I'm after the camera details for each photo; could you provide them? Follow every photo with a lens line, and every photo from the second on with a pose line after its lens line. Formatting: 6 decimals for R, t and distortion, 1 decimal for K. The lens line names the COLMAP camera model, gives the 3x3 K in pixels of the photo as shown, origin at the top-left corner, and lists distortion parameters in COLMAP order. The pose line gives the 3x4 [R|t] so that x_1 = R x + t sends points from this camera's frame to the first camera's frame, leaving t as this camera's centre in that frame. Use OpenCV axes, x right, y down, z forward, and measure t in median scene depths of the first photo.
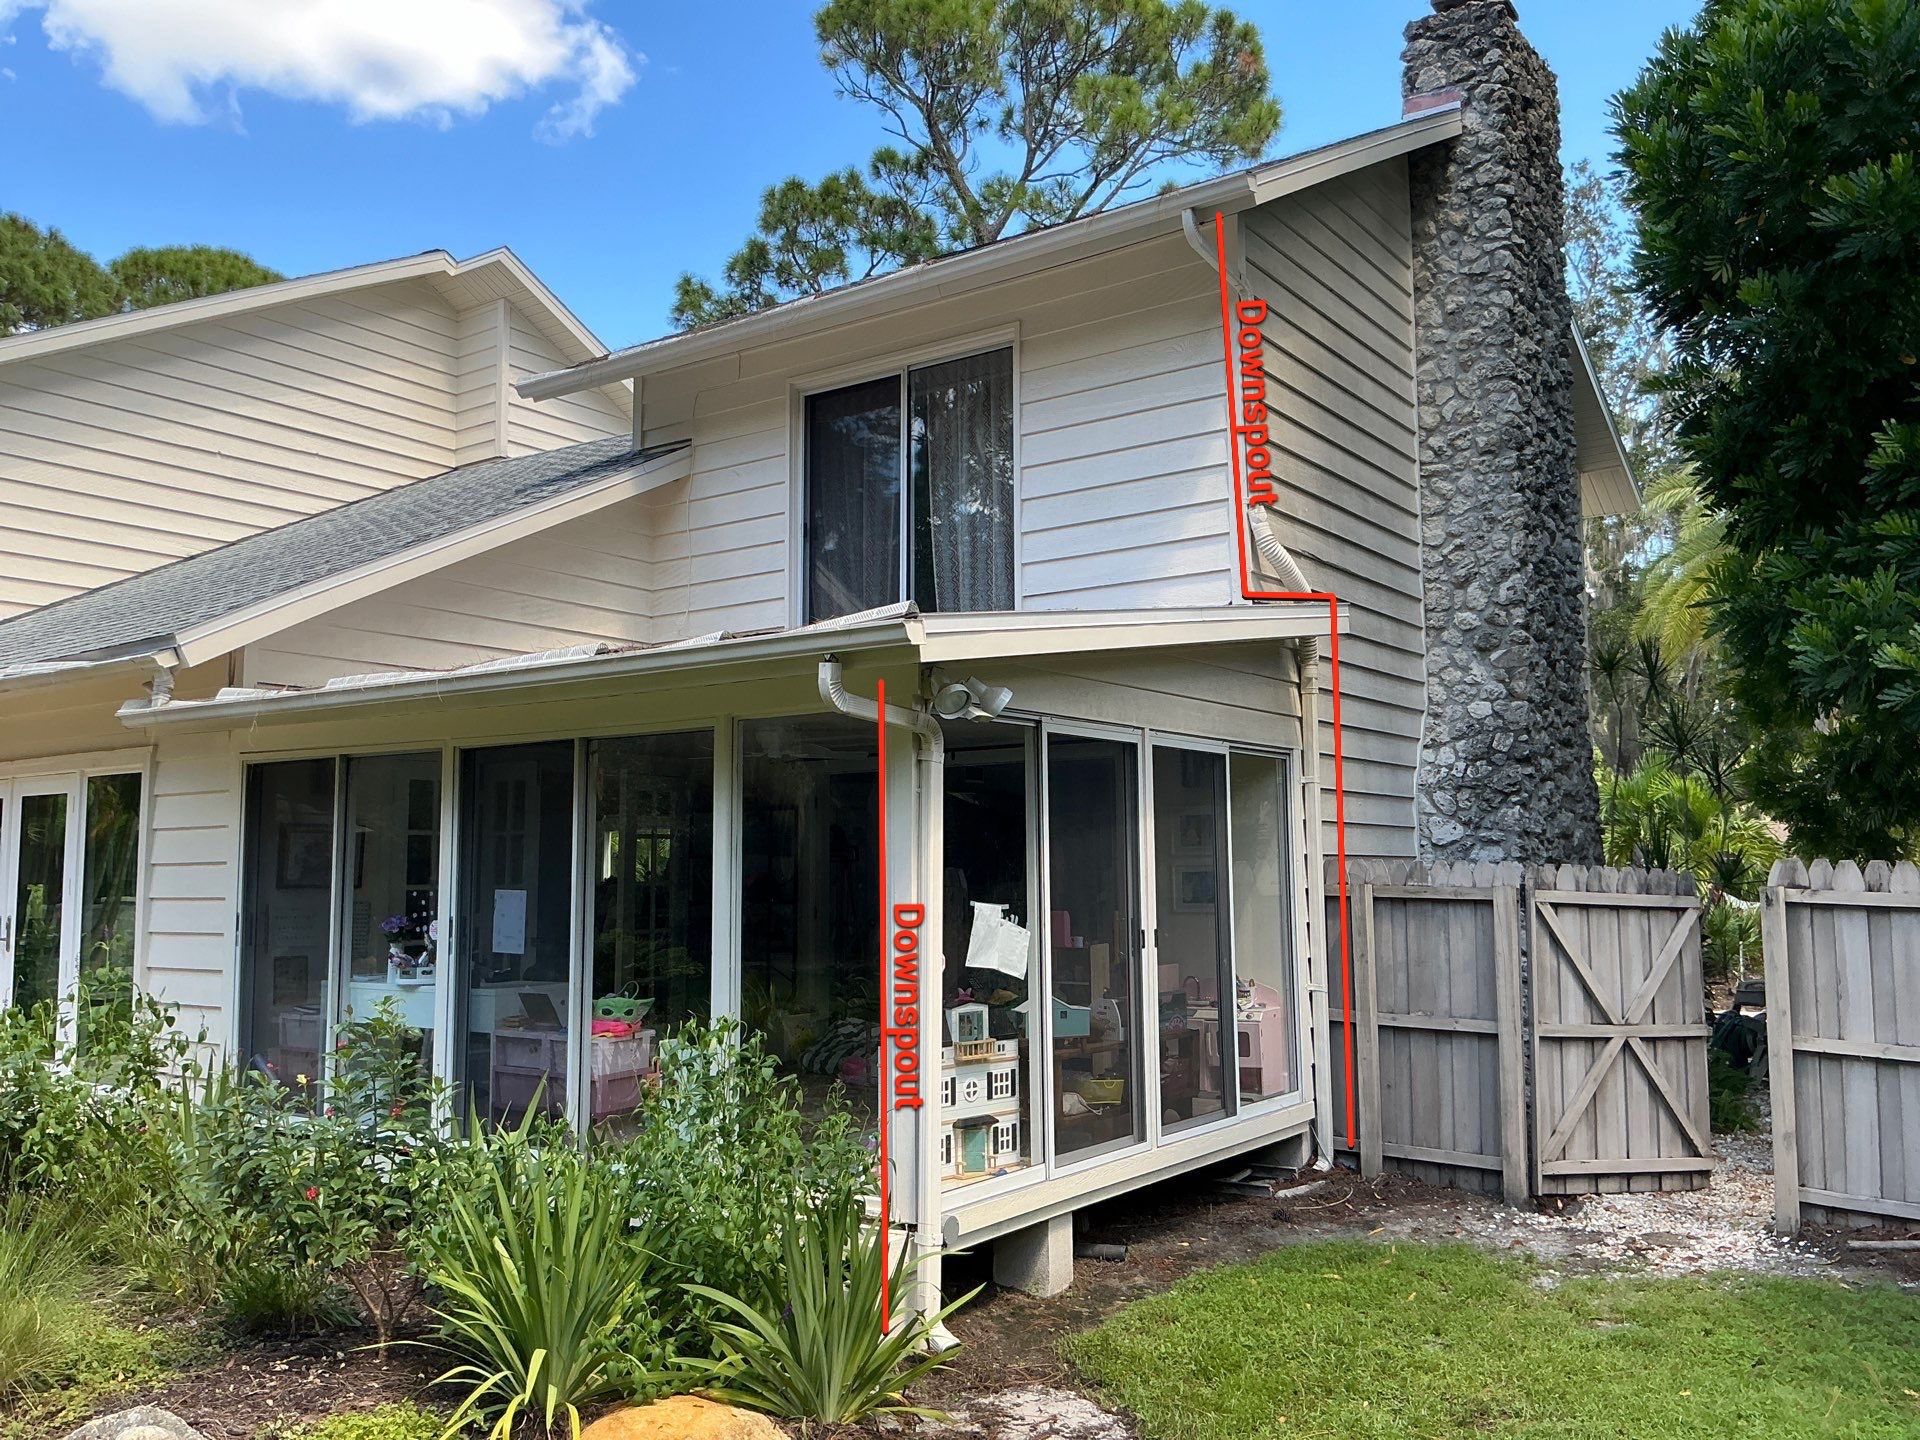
lens RADIAL K [[1591.1, 0, 945.6], [0, 1591.1, 708.6], [0, 0, 1]] dist [0.102360, -0.152793]
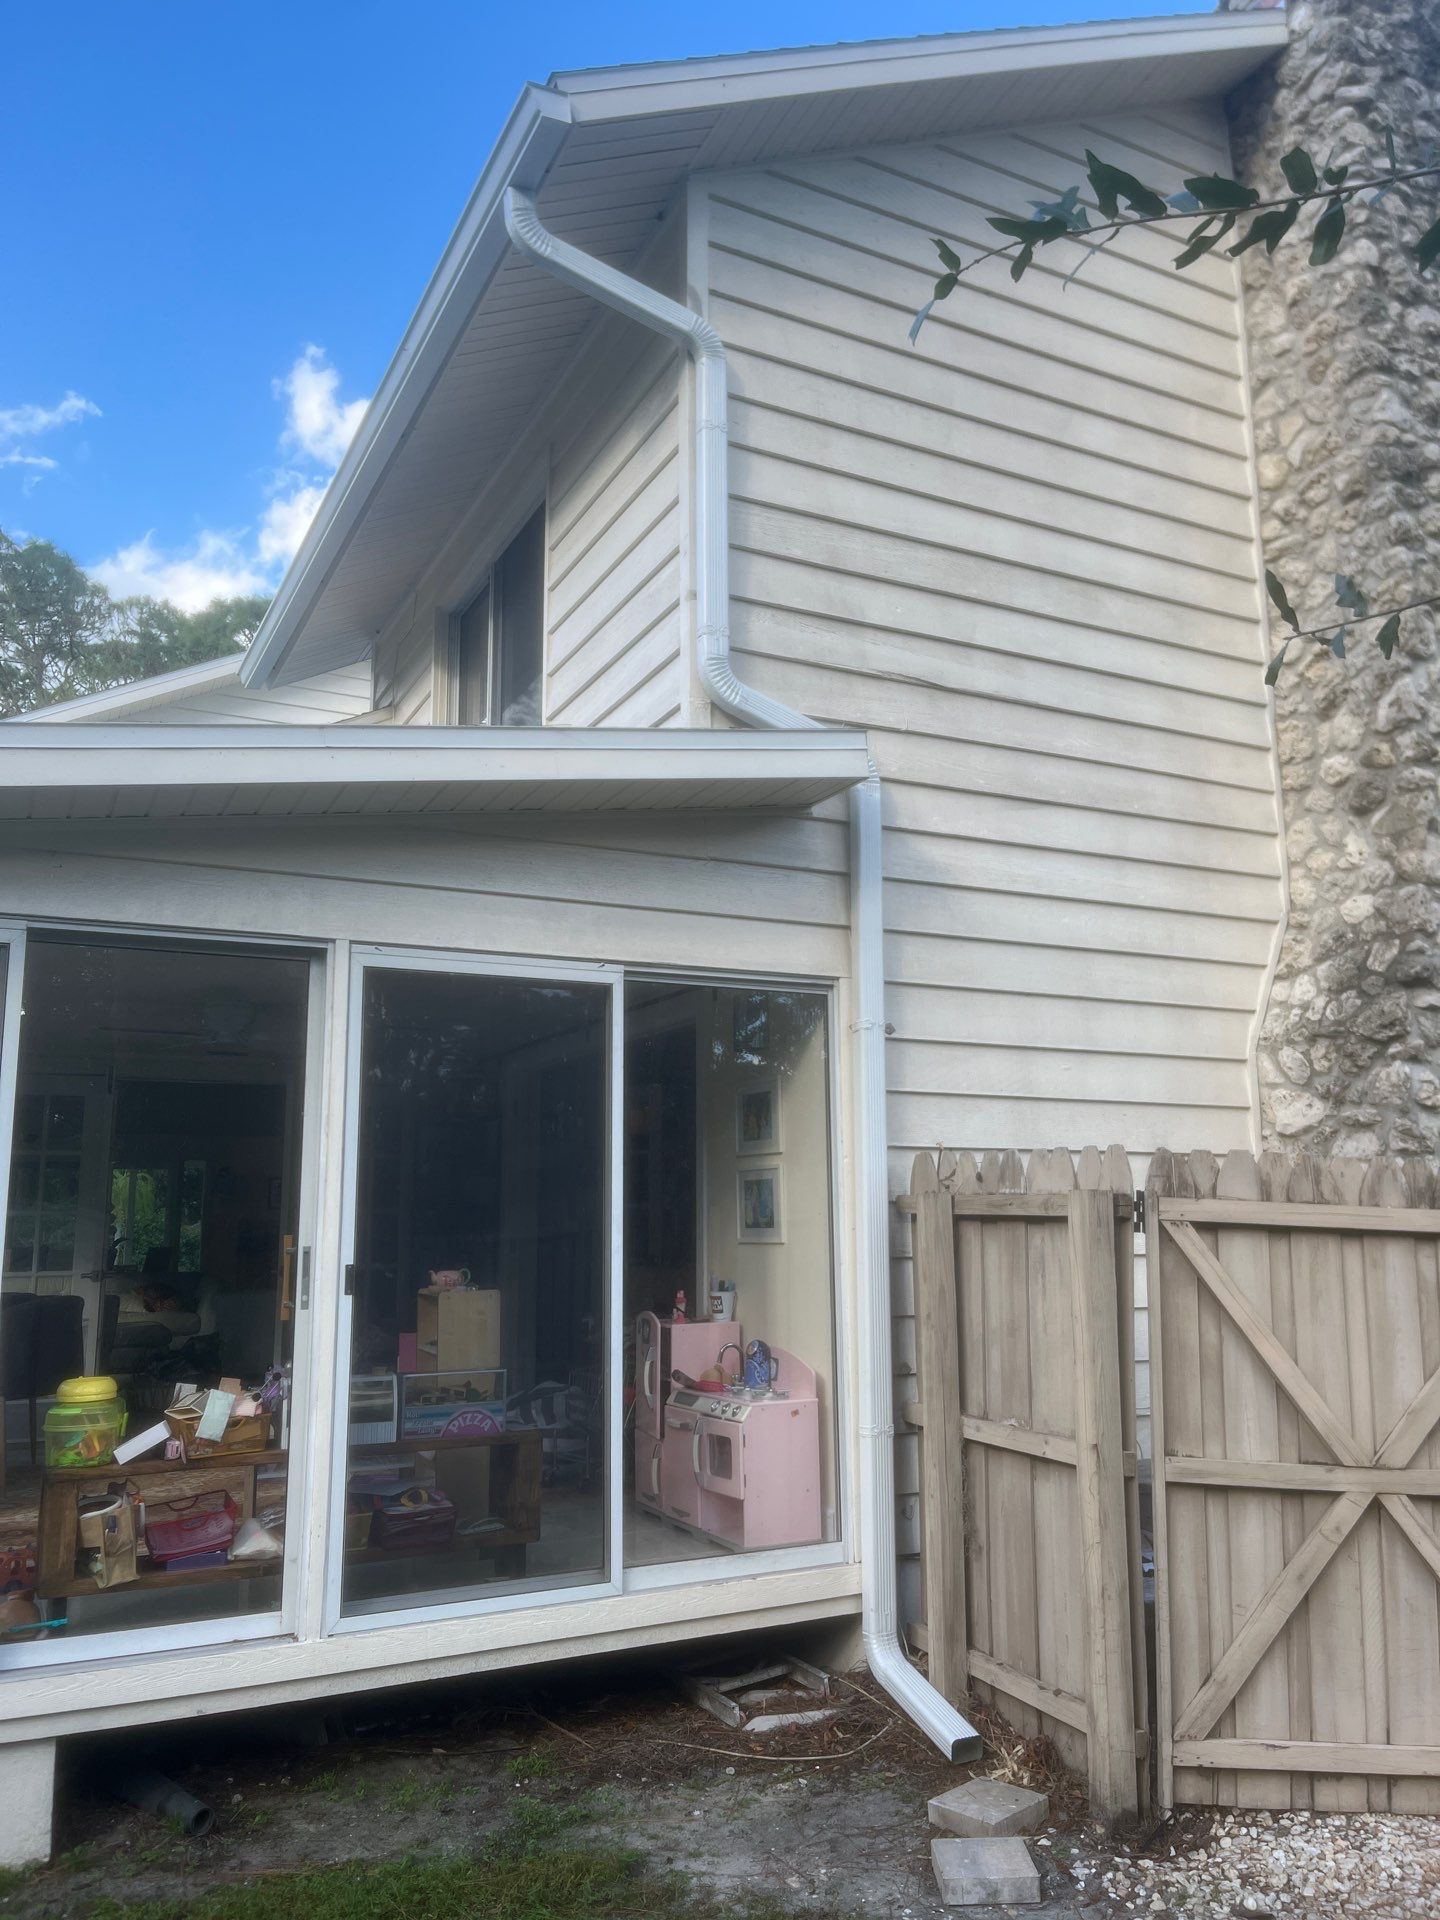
lens RADIAL K [[1439.5, 0, 726.0], [0, 1439.5, 983.0], [0, 0, 1]] dist [0.062108, -0.086946]
pose [[0.884812, -0.079574, -0.459104, 0.373424], [0.053462, 0.996140, -0.069621, 0.054290], [0.462872, 0.037057, 0.885650, 0.407847]]
